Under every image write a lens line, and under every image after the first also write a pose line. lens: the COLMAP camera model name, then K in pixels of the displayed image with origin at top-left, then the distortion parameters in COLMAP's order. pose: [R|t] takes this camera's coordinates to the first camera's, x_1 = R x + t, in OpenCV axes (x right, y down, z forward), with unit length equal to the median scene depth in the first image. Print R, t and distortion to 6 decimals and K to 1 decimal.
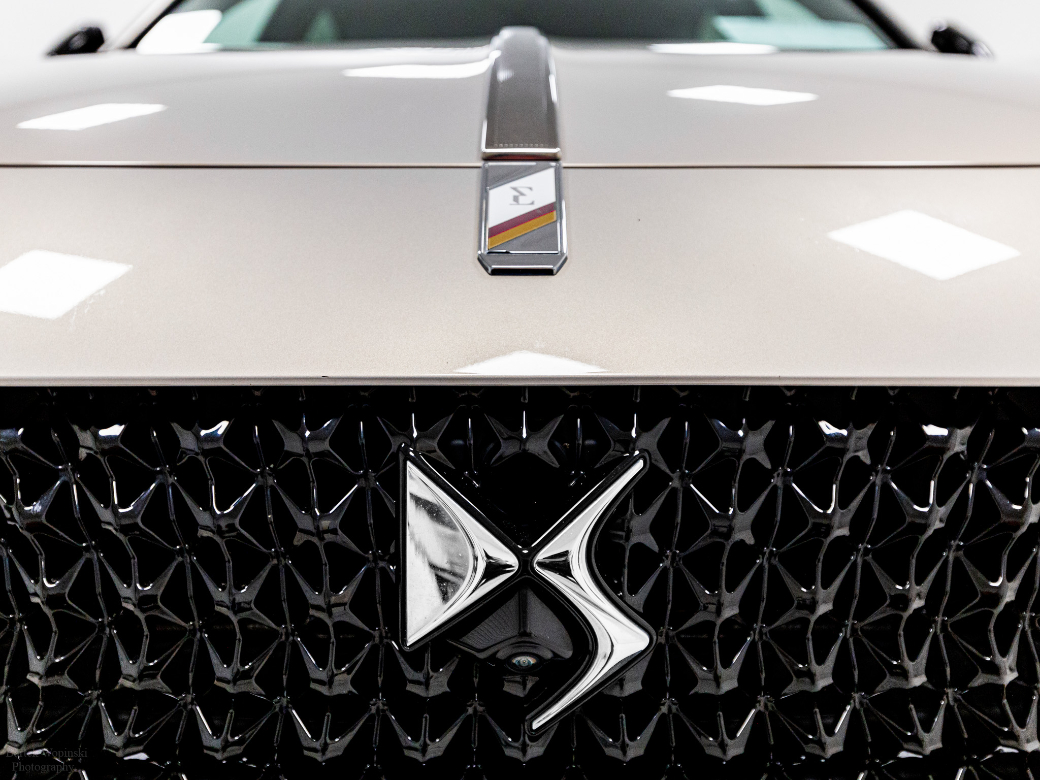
lens RADIAL K [[903.1, 0, 519.8], [0, 903.1, 393.0], [0, 0, 1]] dist [-0.017662, -0.005870]
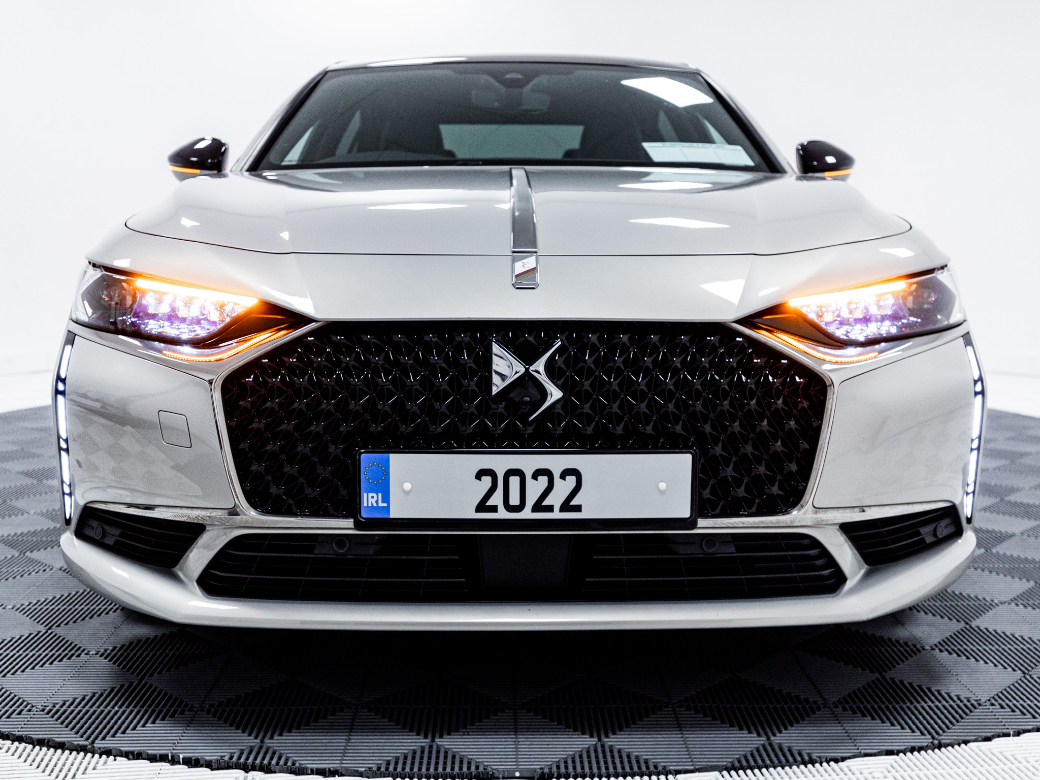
lens RADIAL K [[1064.8, 0, 519.7], [0, 1064.8, 386.9], [0, 0, 1]] dist [0.002045, 0.000000]
pose [[0.999992, -0.003818, -0.001342, -0.015160], [0.003722, 0.997832, -0.065710, 0.503969], [0.001590, 0.065705, 0.997838, -2.997582]]
